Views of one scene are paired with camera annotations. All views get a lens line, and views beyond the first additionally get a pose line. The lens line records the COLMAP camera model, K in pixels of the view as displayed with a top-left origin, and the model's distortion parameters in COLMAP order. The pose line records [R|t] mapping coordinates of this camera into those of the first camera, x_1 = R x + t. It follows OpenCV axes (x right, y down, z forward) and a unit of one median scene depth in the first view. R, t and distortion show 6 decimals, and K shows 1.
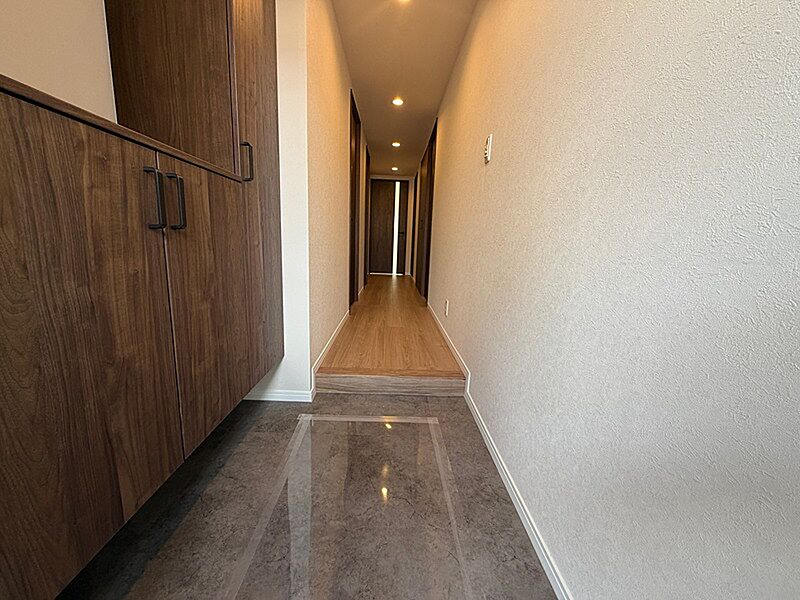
lens RADIAL K [[319.8, 0, 395.7], [0, 319.8, 300.0], [0, 0, 1]] dist [0.000125, 0.000011]
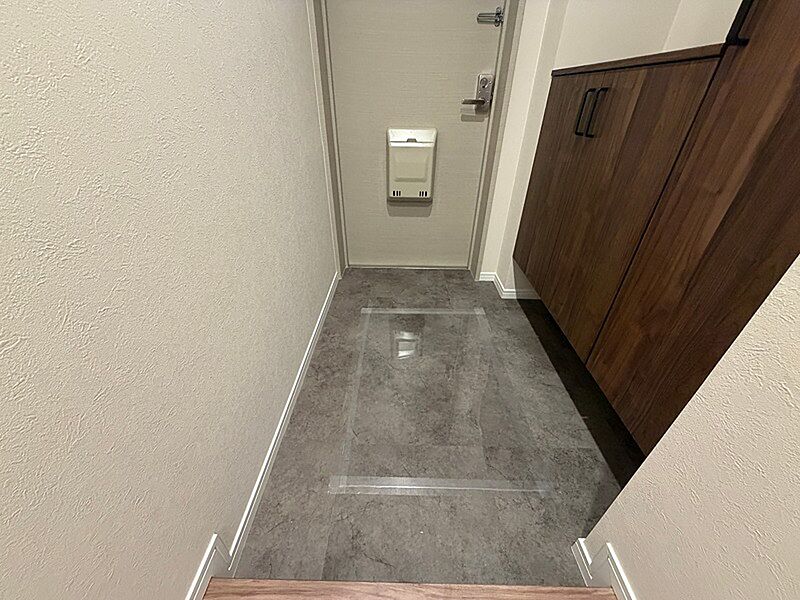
lens RADIAL K [[319.8, 0, 395.7], [0, 319.8, 300.0], [0, 0, 1]] dist [0.000125, 0.000011]
pose [[-0.998508, -0.054062, 0.007695, 0.032000], [-0.034074, 0.726955, 0.685839, -0.472792], [-0.042672, 0.684553, -0.727713, 1.903247]]
